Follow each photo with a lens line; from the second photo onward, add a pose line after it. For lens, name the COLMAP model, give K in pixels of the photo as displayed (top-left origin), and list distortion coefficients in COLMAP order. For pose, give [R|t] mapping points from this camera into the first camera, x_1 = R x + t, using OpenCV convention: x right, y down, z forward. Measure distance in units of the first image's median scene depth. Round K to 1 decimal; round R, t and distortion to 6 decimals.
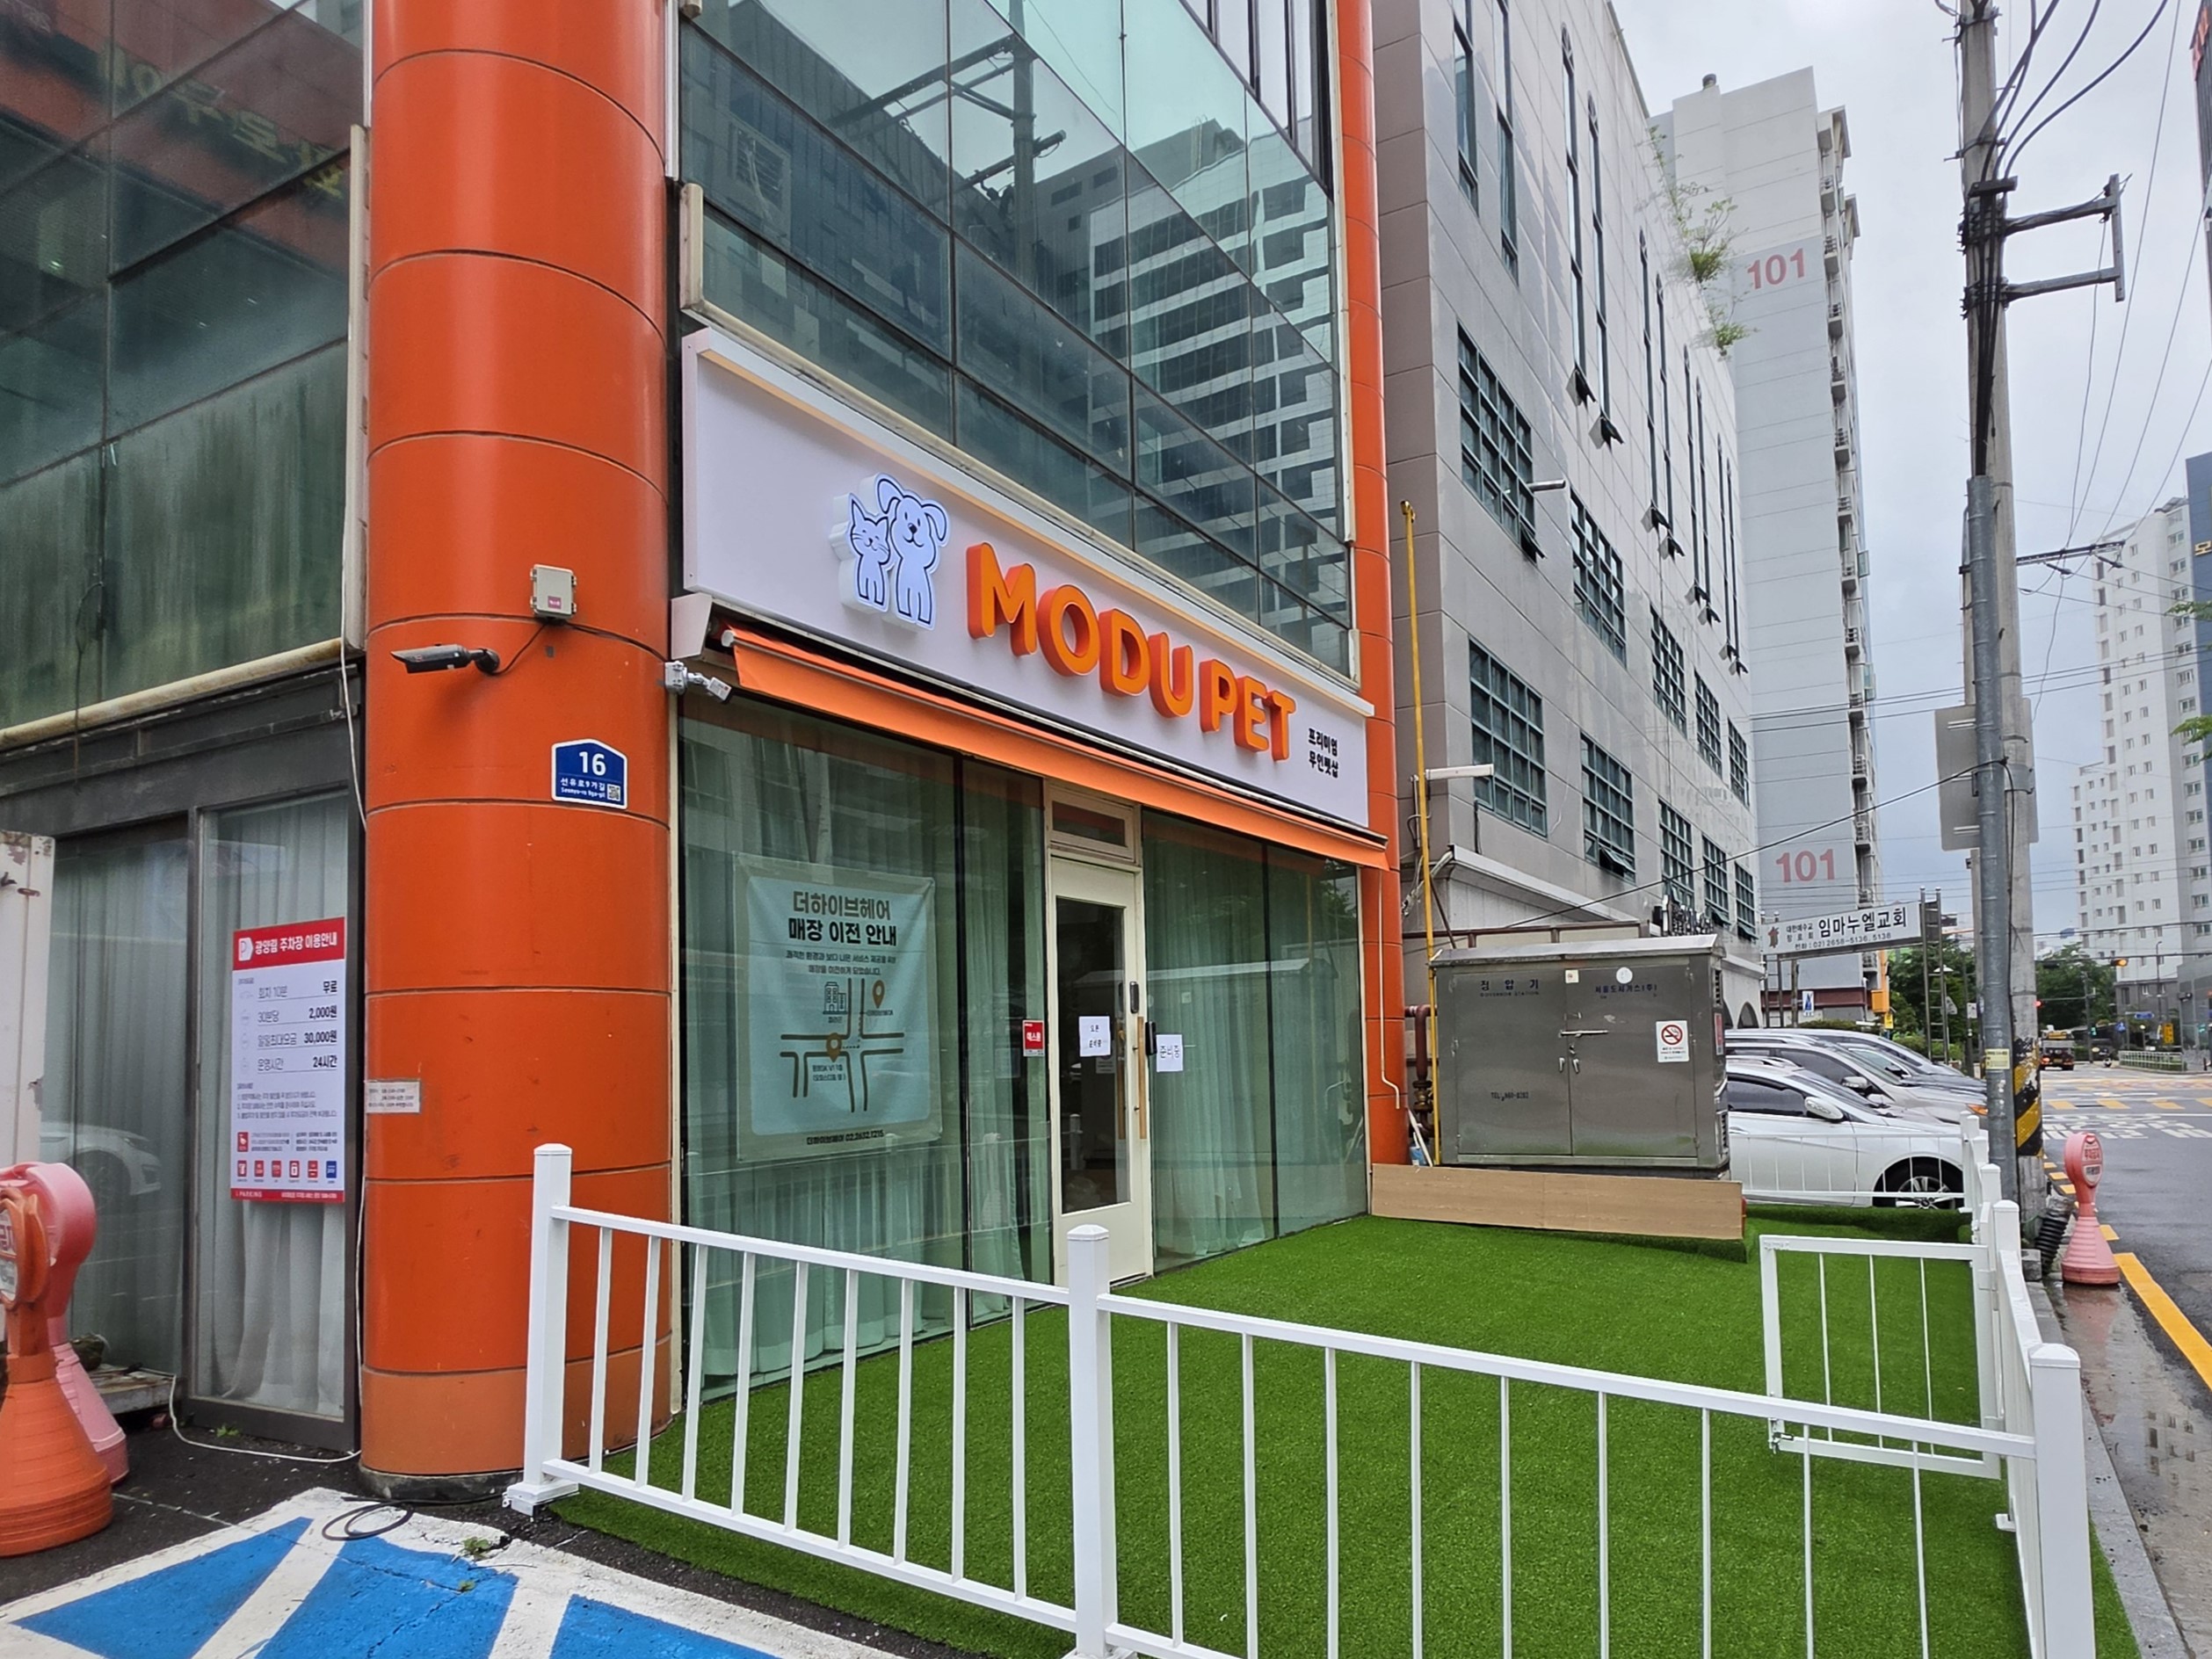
lens RADIAL K [[1408.0, 0, 1198.2], [0, 1408.0, 962.9], [0, 0, 1]] dist [0.001261, 0.000898]
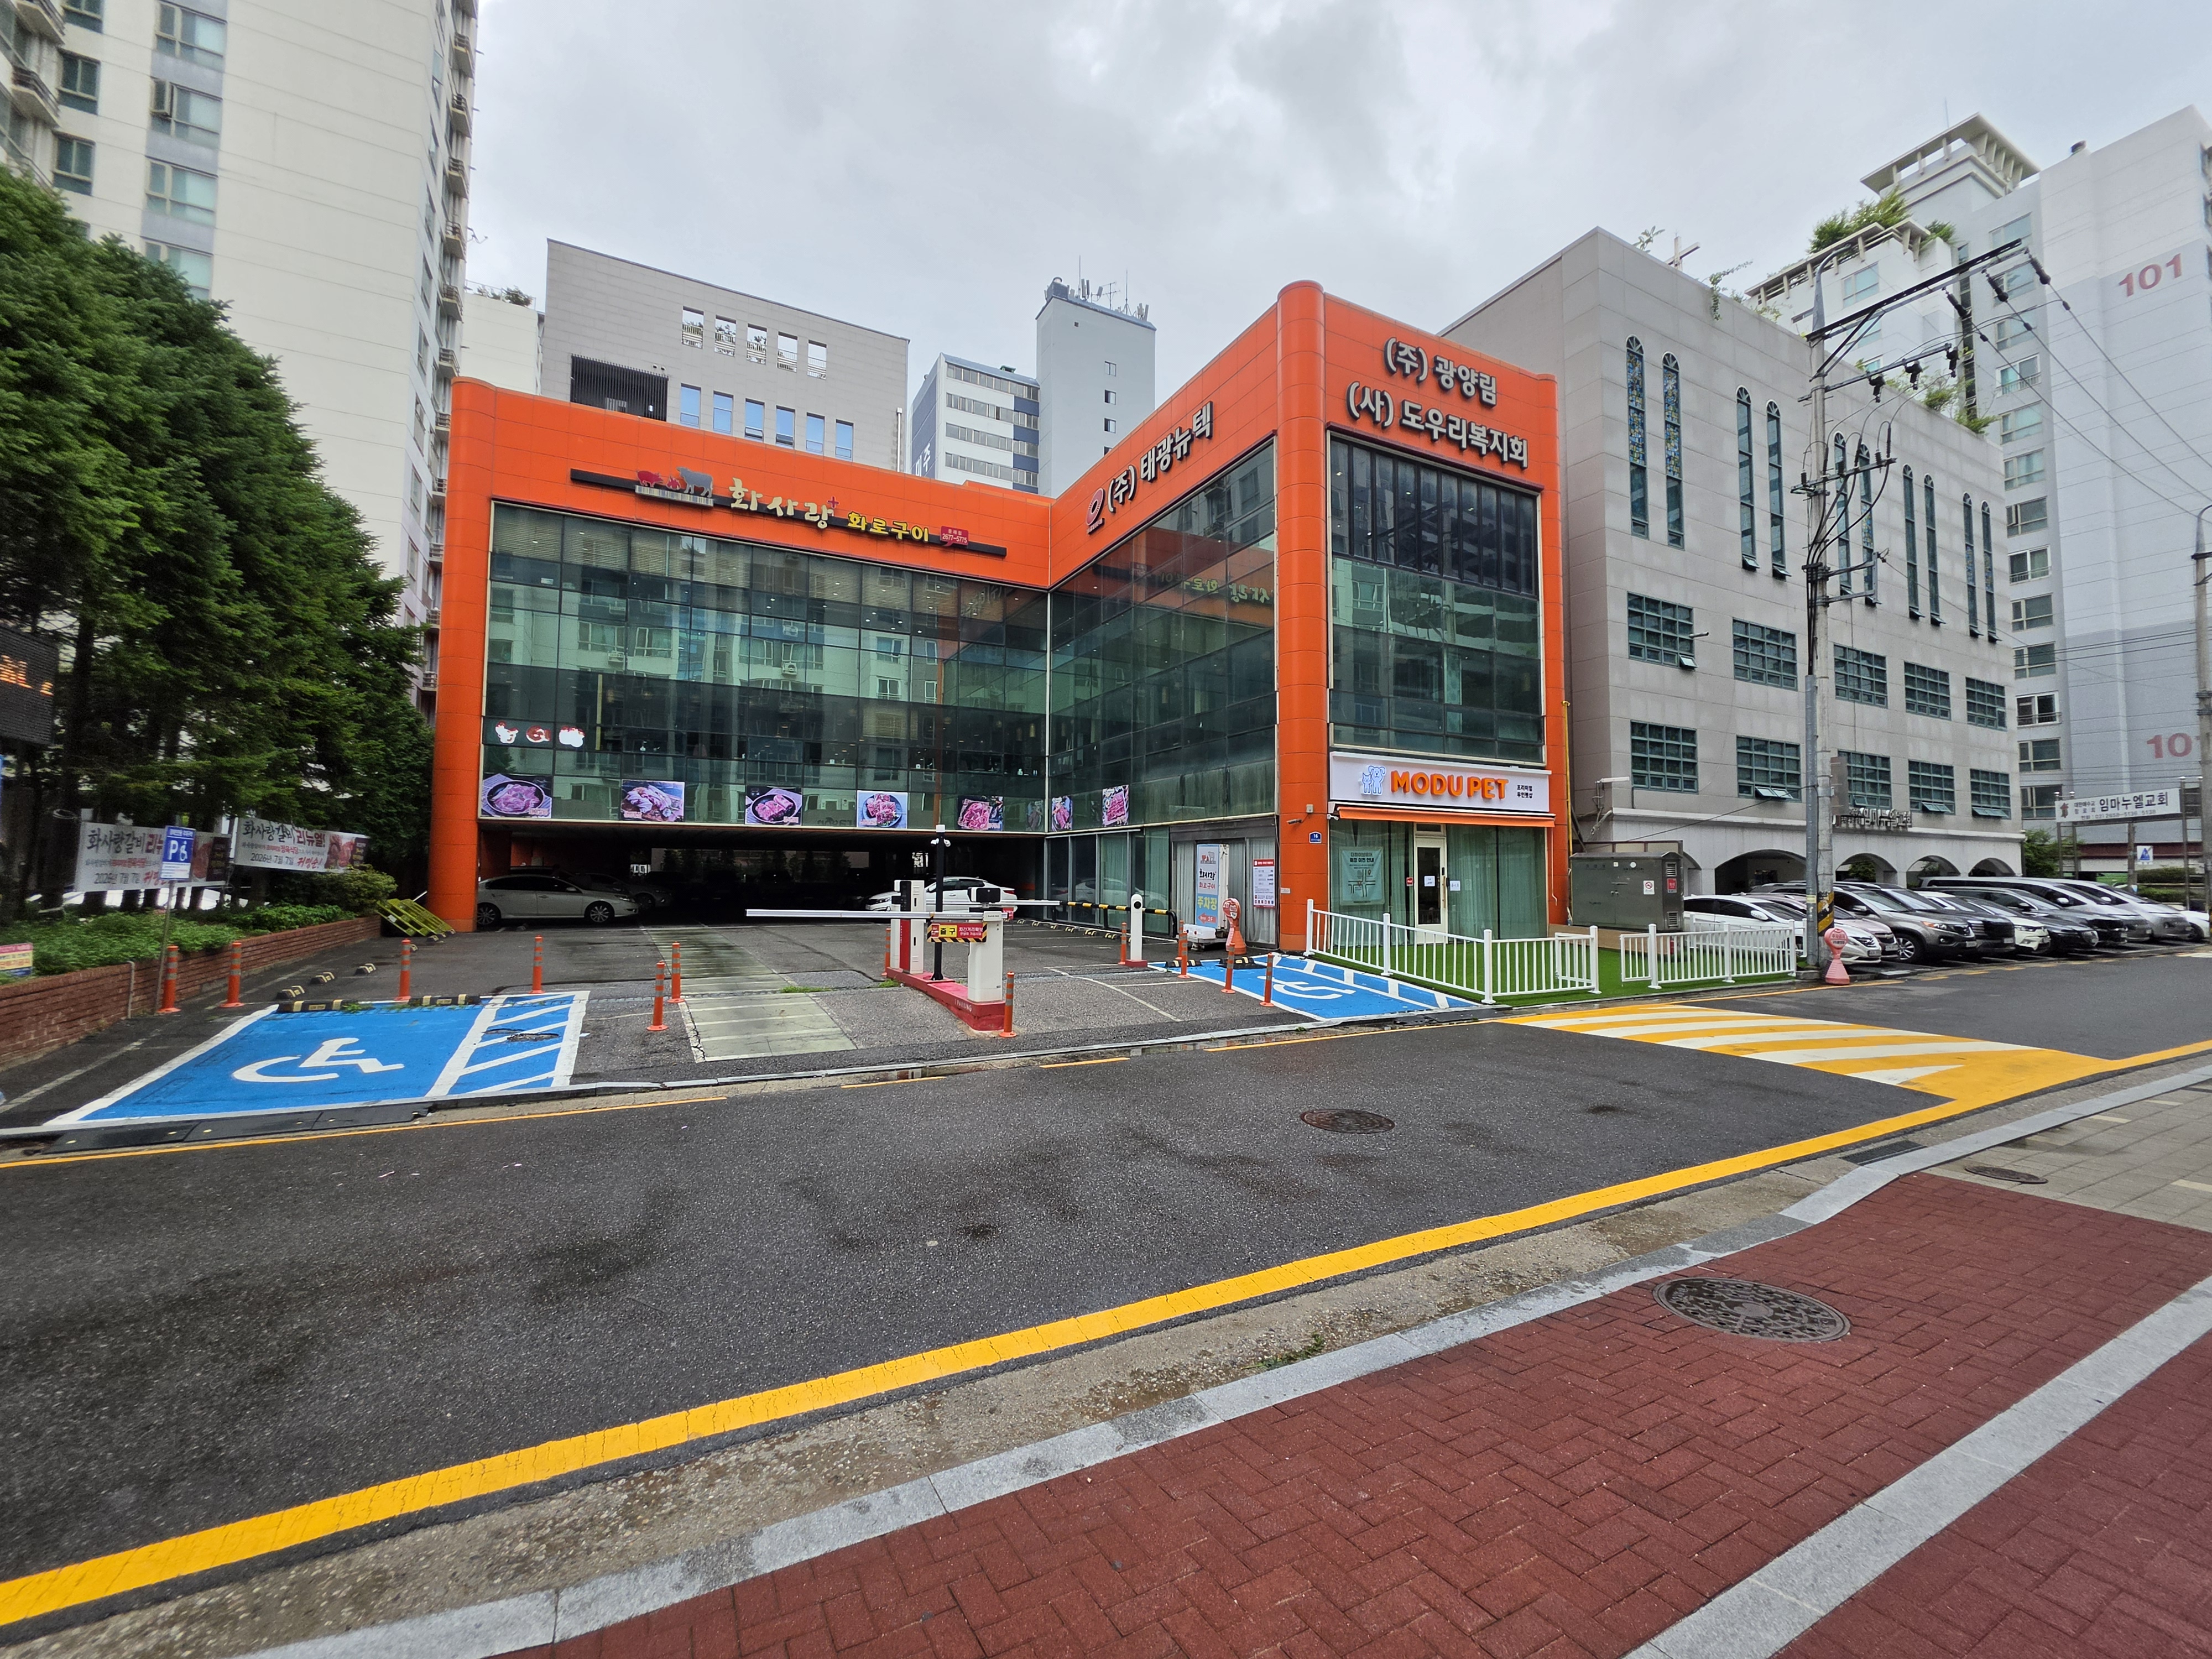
lens RADIAL K [[902.0, 0, 1099.9], [0, 902.0, 820.4], [0, 0, 1]] dist [0.001336, 0.000091]
pose [[0.831841, 0.000147, -0.555014, 0.571761], [0.009450, 0.999851, 0.014428, -0.167169], [0.554934, -0.017247, 0.831716, -1.650685]]
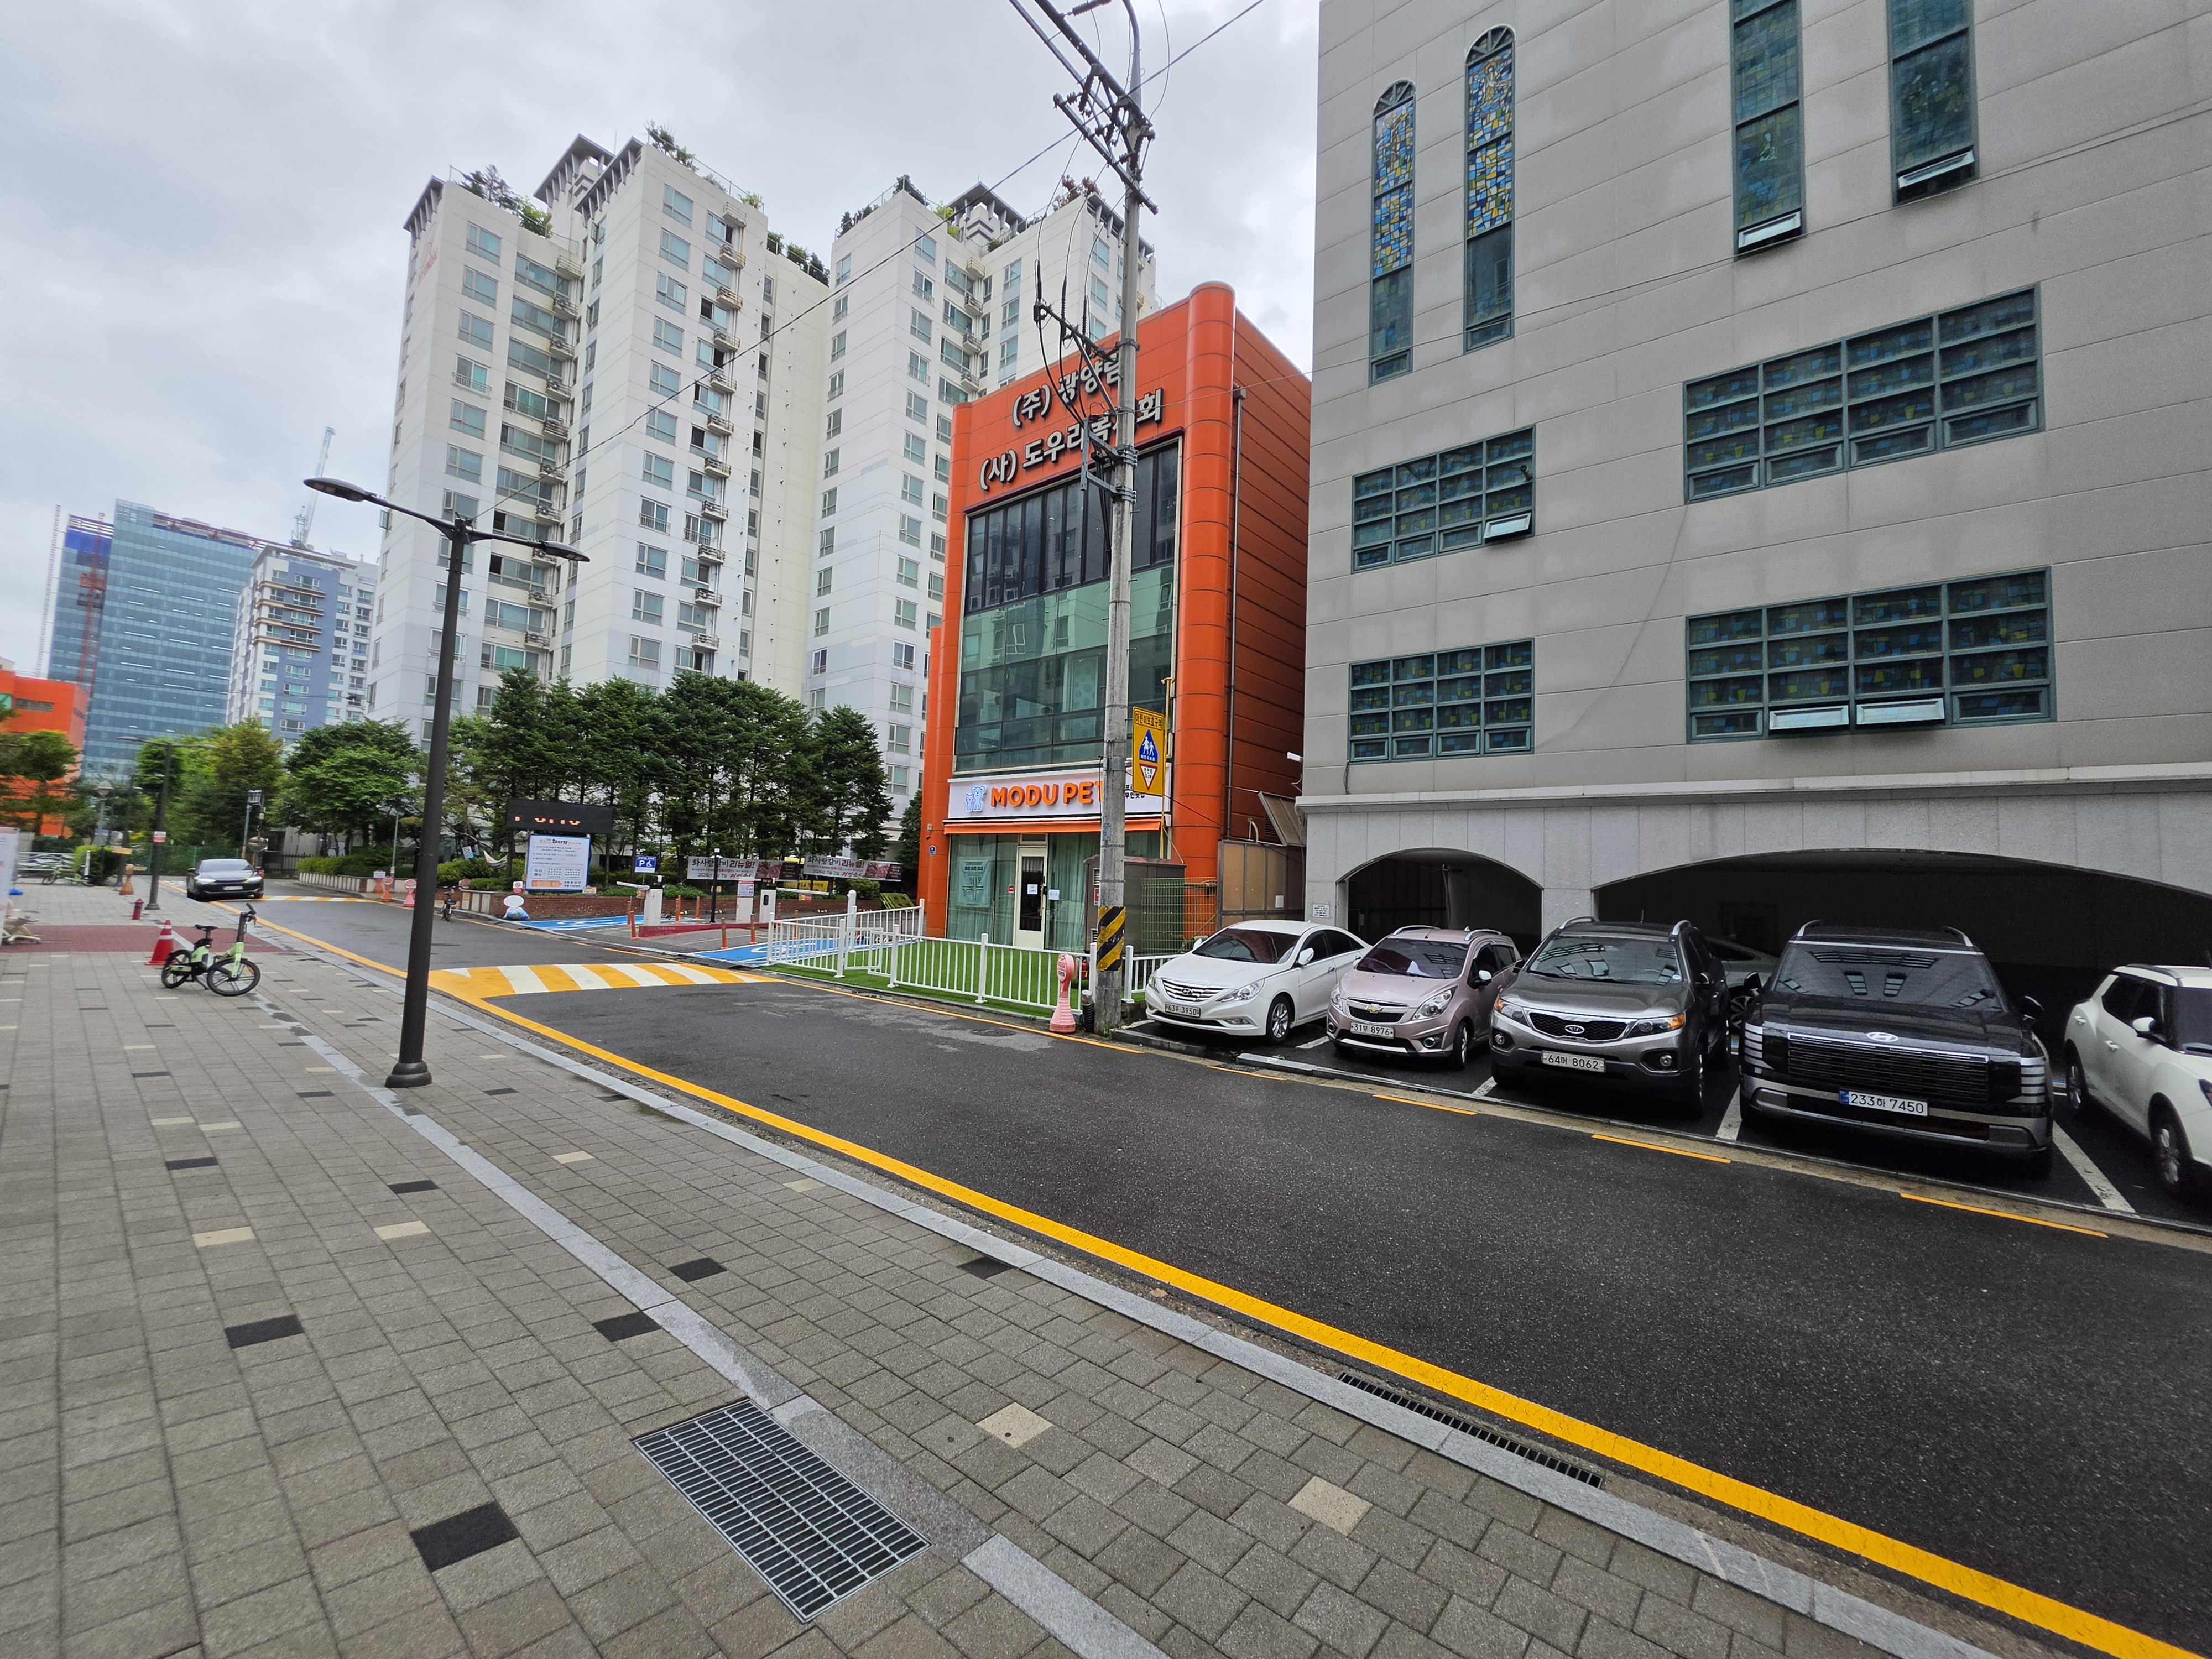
lens RADIAL K [[902.0, 0, 1098.8], [0, 902.0, 838.7], [0, 0, 1]] dist [0.001336, 0.000091]
pose [[-0.206668, -0.050278, -0.977118, 2.488840], [0.023664, 0.998130, -0.056364, 0.057760], [0.978125, -0.034771, -0.205092, 1.752219]]
